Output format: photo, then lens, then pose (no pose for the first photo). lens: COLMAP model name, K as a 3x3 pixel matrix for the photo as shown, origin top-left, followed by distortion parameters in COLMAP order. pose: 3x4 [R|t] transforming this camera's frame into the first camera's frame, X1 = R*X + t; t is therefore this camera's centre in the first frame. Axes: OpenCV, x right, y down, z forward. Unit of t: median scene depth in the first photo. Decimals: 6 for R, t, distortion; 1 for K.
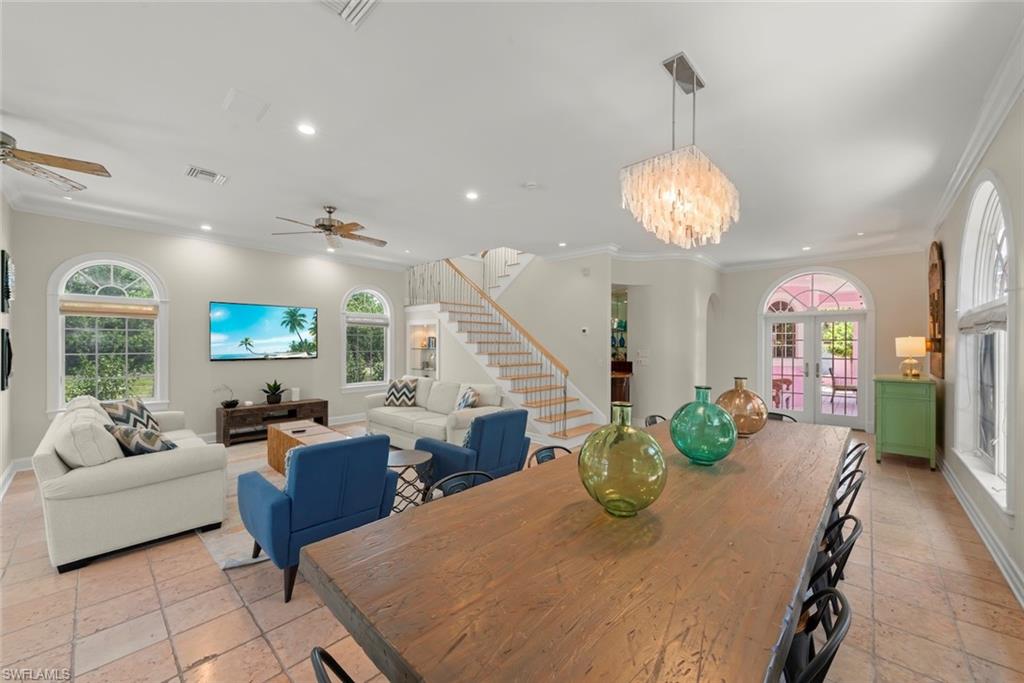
lens RADIAL K [[389.7, 0, 512.0], [0, 389.7, 341.5], [0, 0, 1]] dist [0.000027, -0.000060]
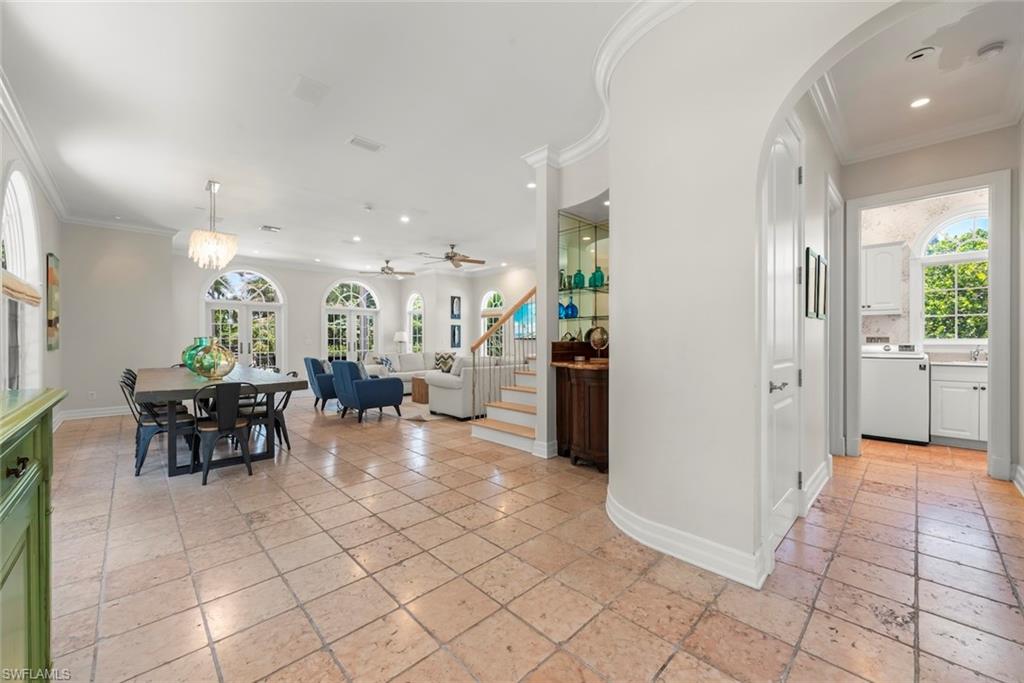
lens RADIAL K [[389.7, 0, 512.0], [0, 389.7, 341.5], [0, 0, 1]] dist [0.000027, -0.000060]
pose [[-0.059459, 0.003863, -0.998223, 0.905423], [0.008184, 0.999961, 0.003382, 0.051960], [0.998197, -0.007968, -0.059488, 1.021516]]
